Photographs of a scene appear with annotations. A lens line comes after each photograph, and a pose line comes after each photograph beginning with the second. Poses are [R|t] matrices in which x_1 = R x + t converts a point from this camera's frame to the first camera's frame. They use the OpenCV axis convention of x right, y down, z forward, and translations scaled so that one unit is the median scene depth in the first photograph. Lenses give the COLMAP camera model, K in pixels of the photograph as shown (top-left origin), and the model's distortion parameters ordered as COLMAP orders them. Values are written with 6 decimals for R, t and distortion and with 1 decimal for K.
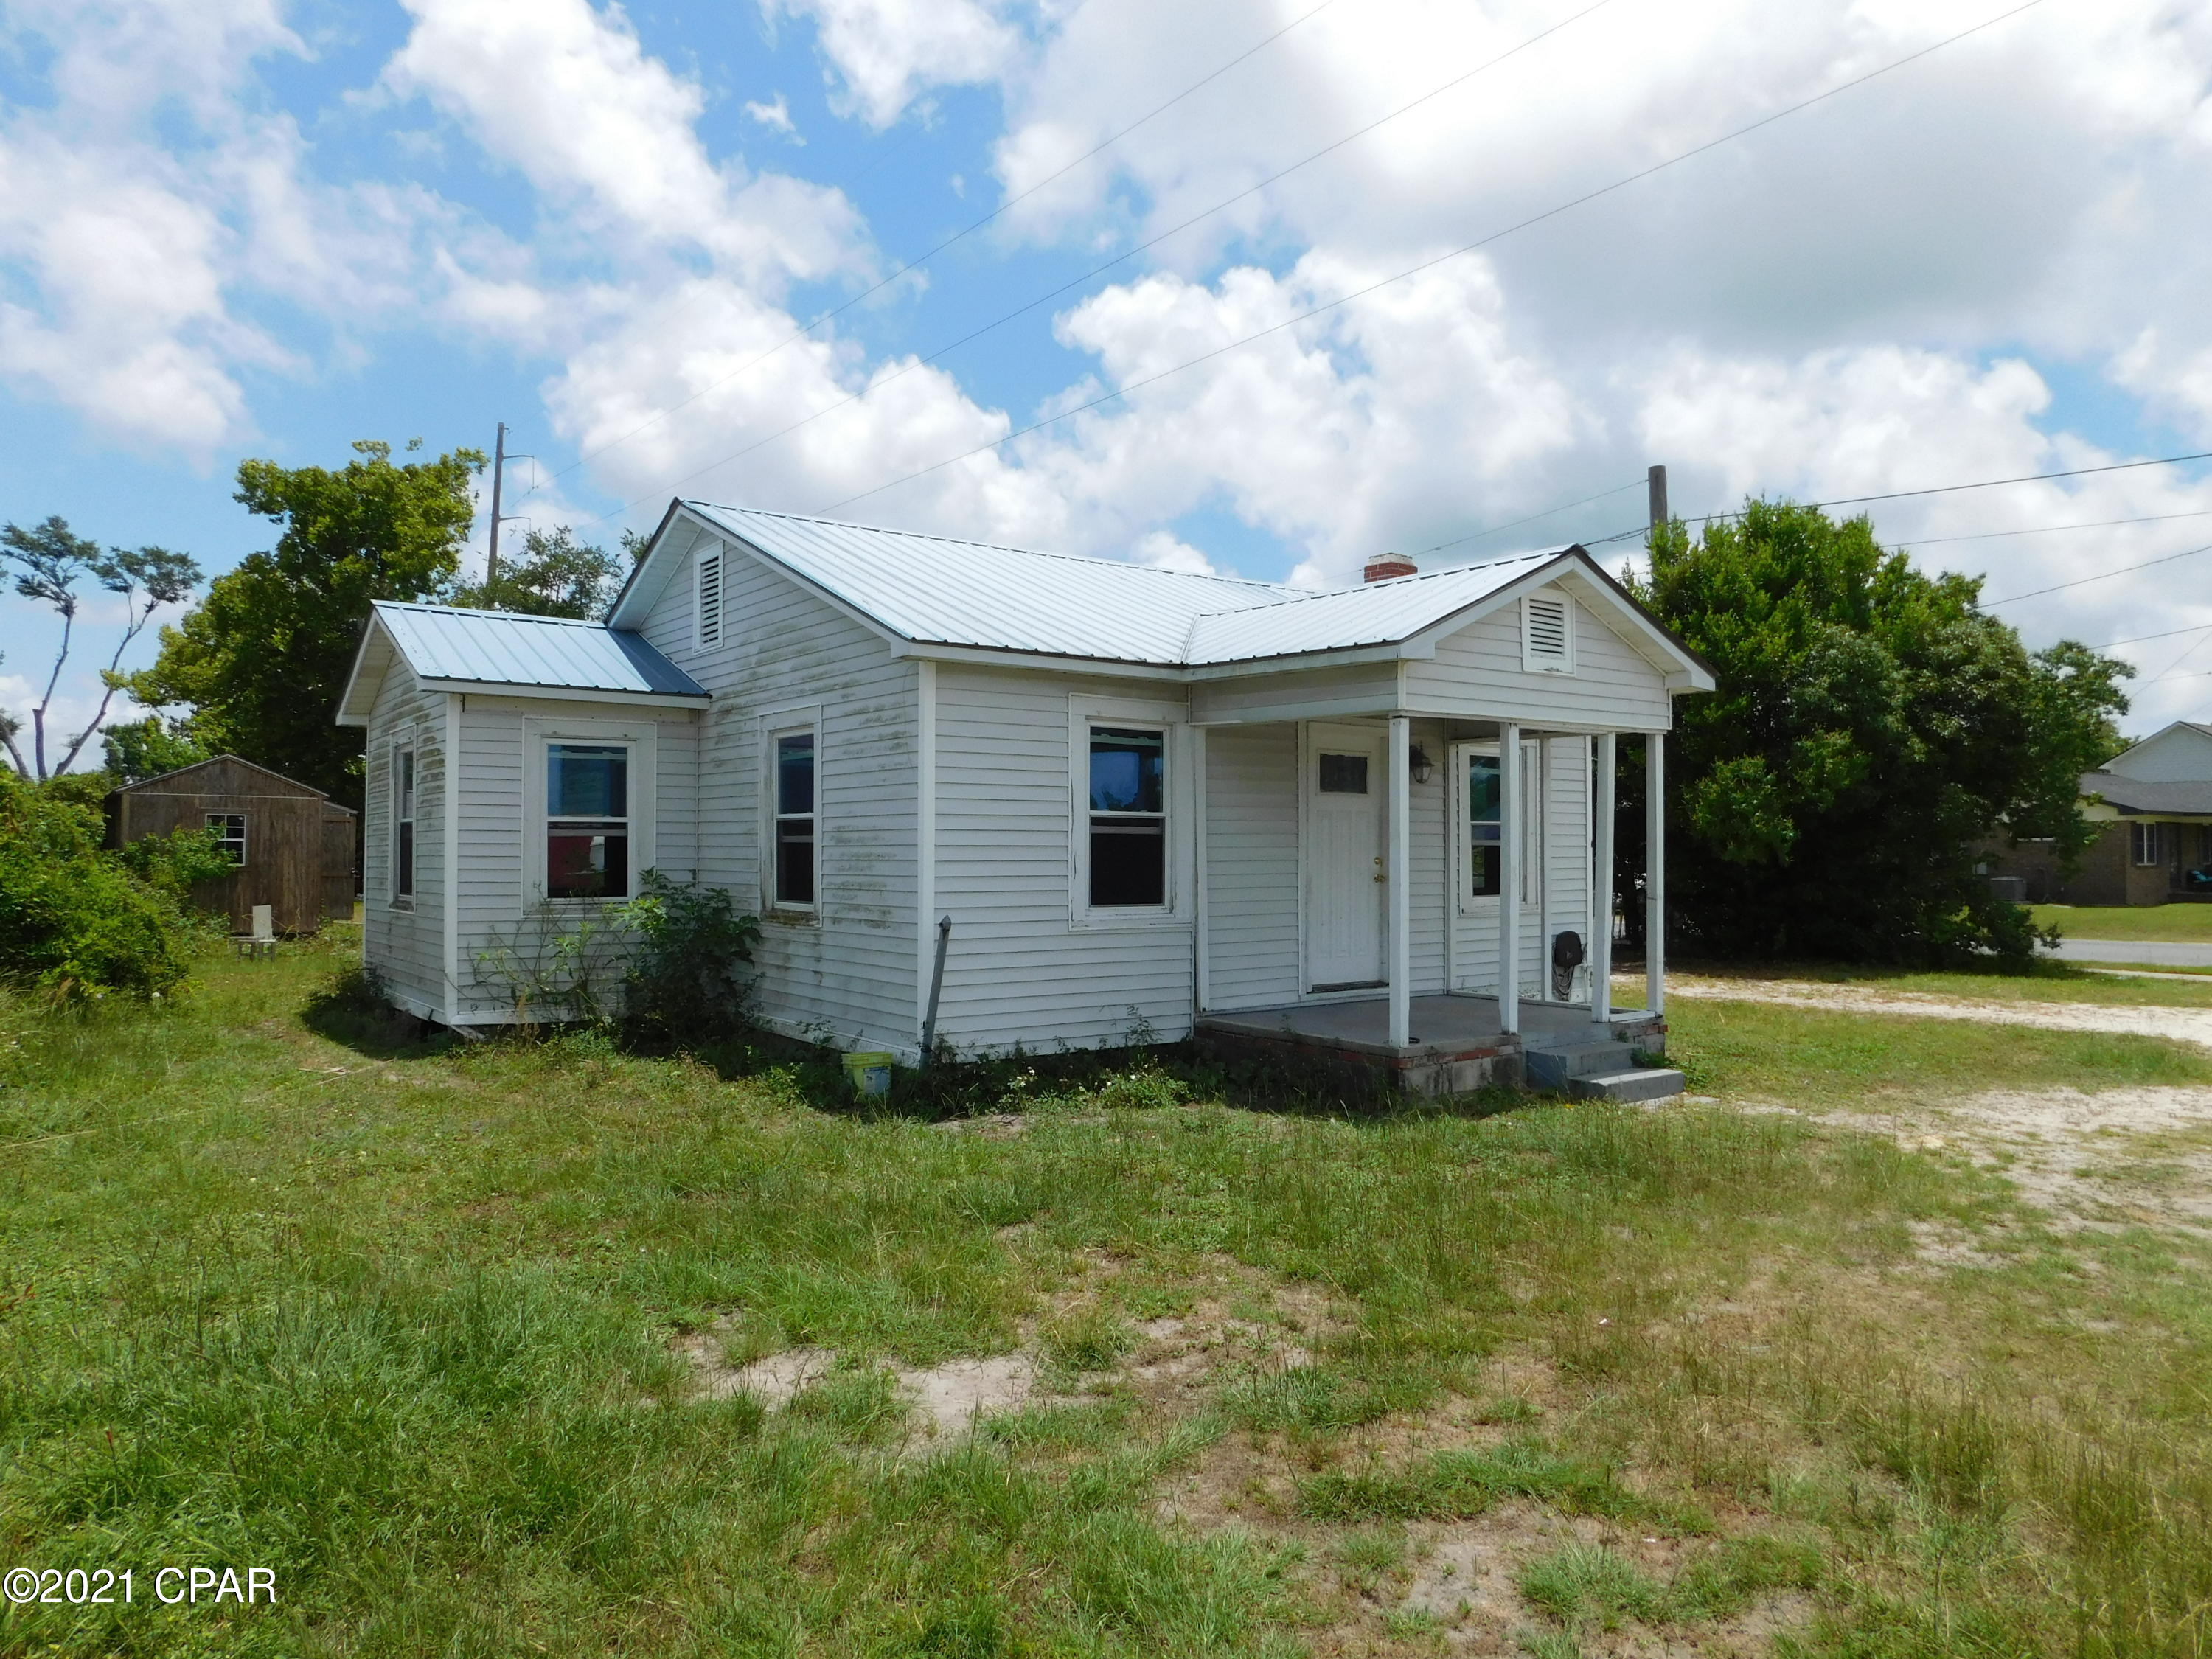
lens RADIAL K [[1455.9, 0, 1101.6], [0, 1455.9, 813.6], [0, 0, 1]] dist [-0.065351, 0.047321]
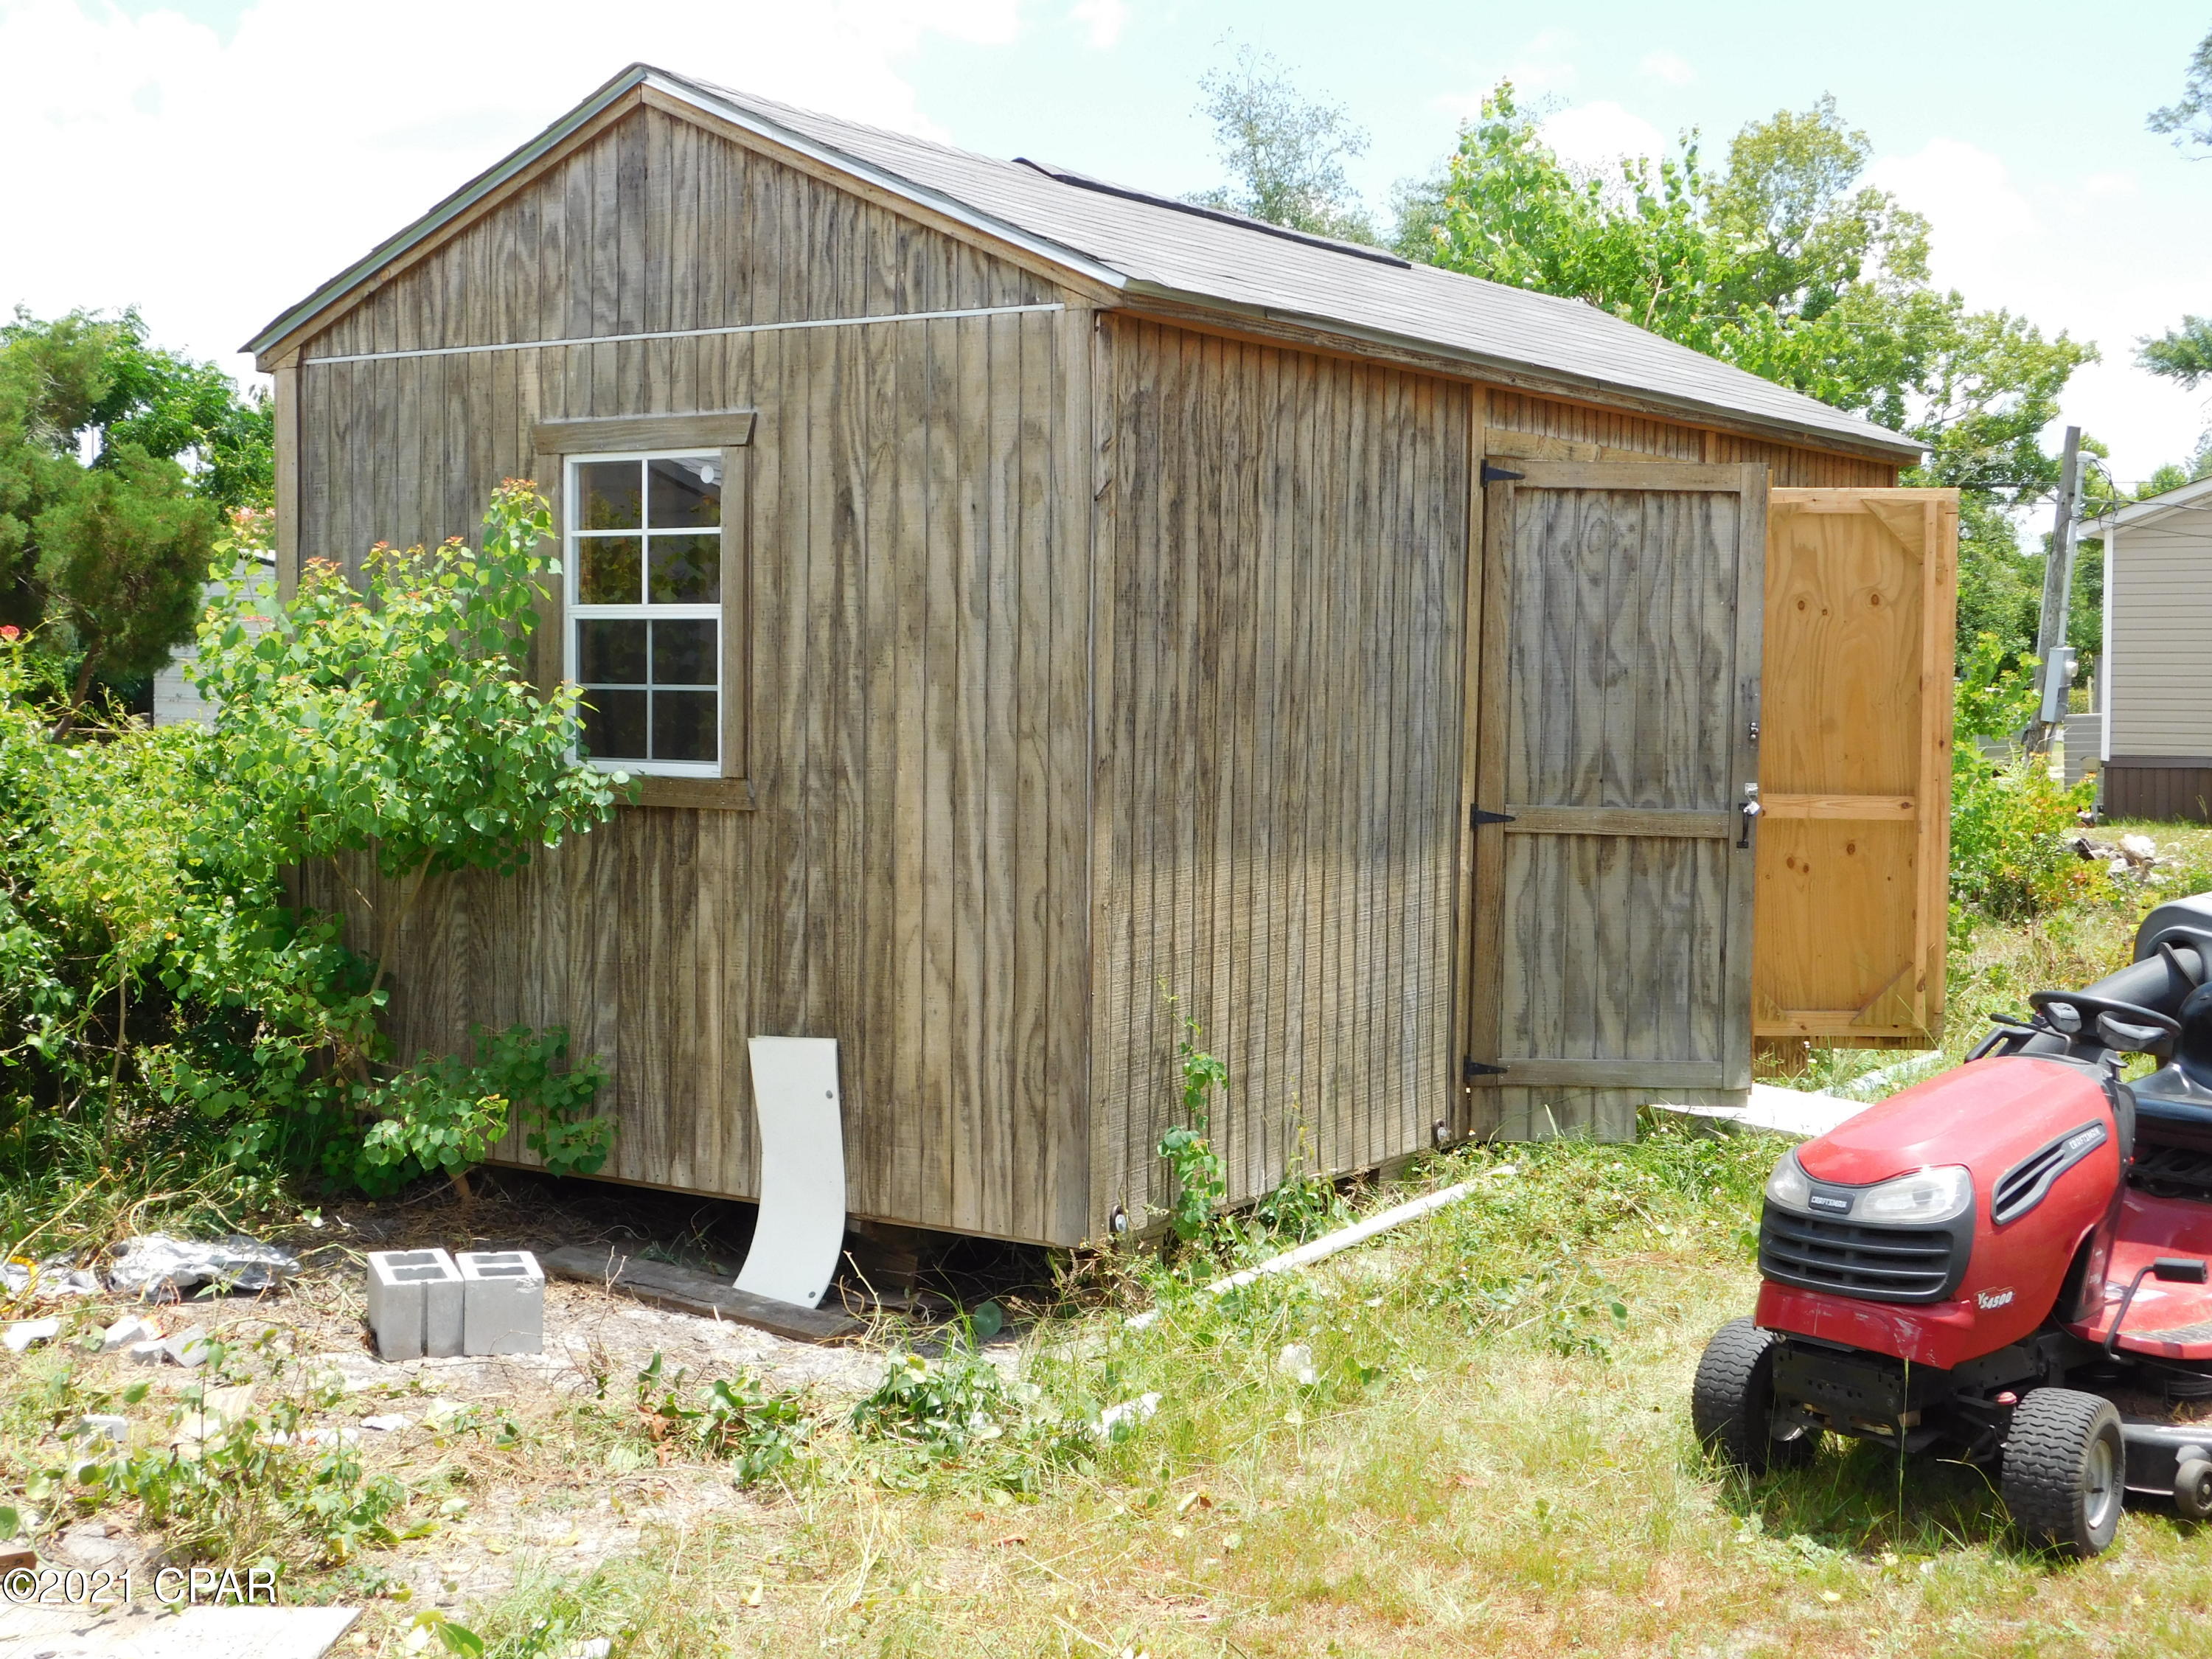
lens RADIAL K [[2908.0, 0, 1104.4], [0, 2908.0, 826.8], [0, 0, 1]] dist [0.011860, 0.000000]
pose [[0.329960, 0.055940, -0.942336, -0.637665], [0.028368, 0.997204, 0.069131, 0.046811], [0.943568, -0.049543, 0.327451, 2.095311]]
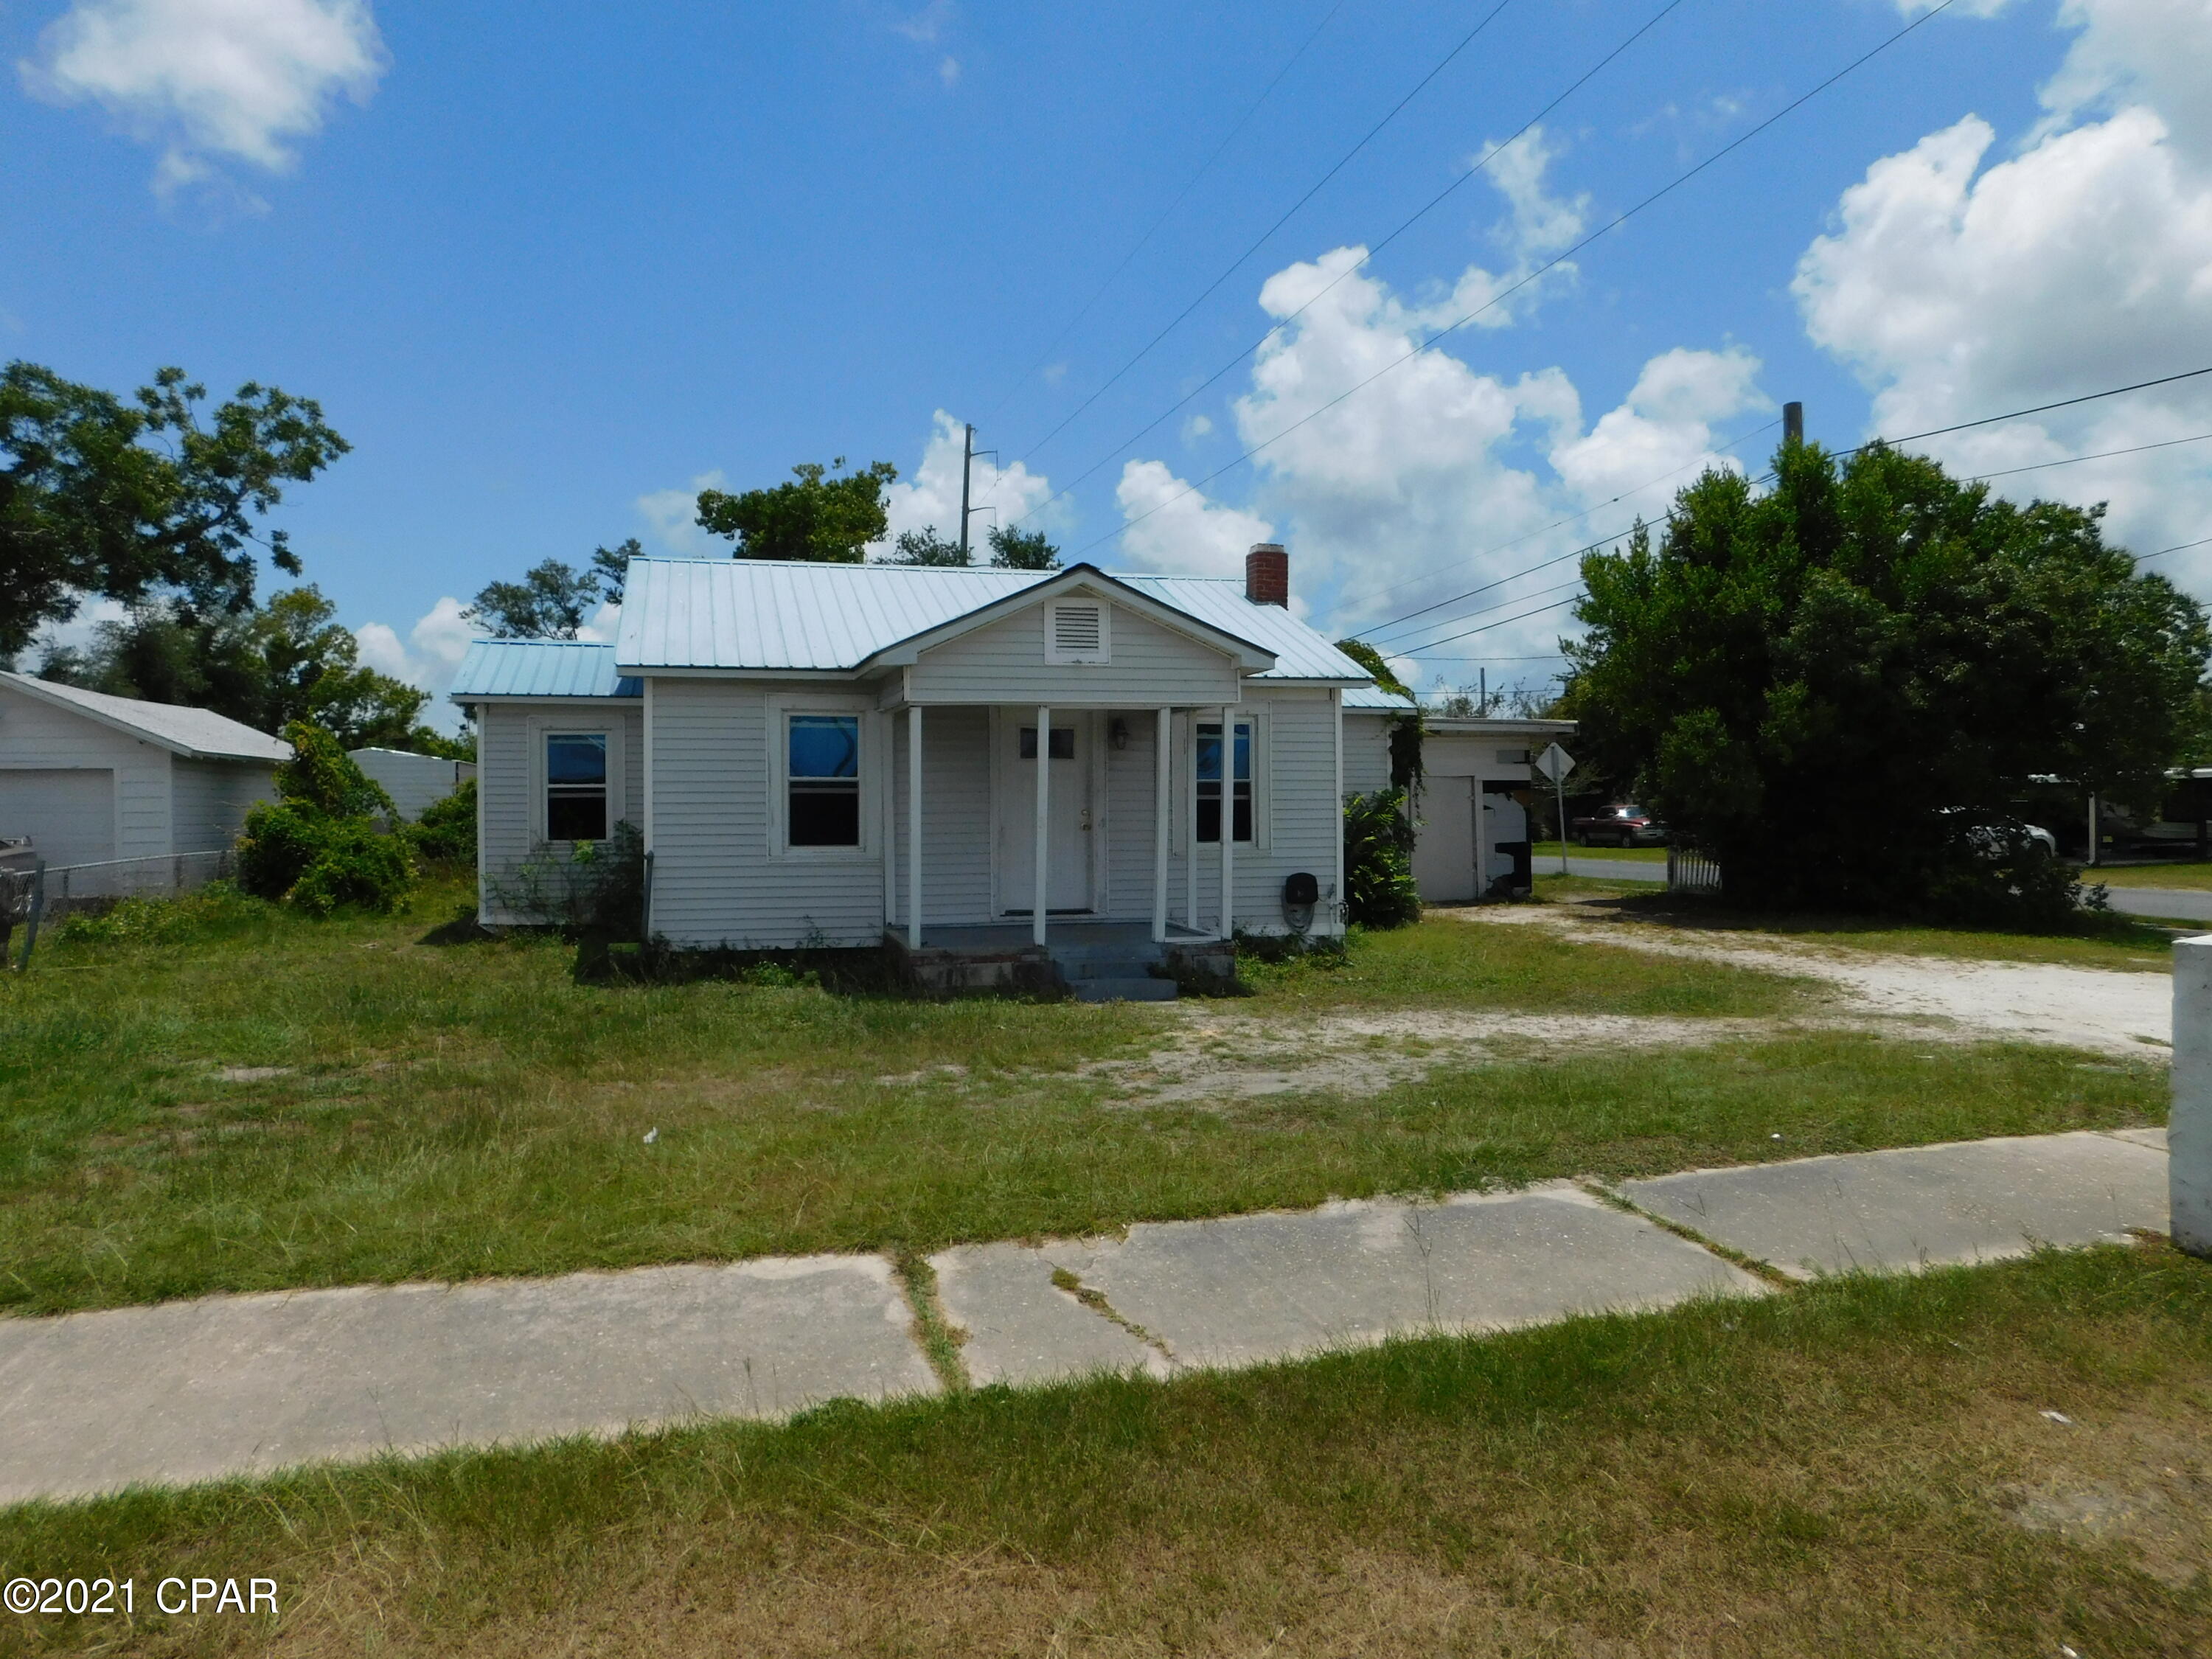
lens RADIAL K [[1455.9, 0, 1101.8], [0, 1455.9, 816.6], [0, 0, 1]] dist [-0.065351, 0.047321]
pose [[0.930341, -0.002502, -0.366687, 0.692189], [0.015045, 0.999395, 0.031352, -0.002982], [0.366386, -0.034685, 0.929816, -0.158290]]
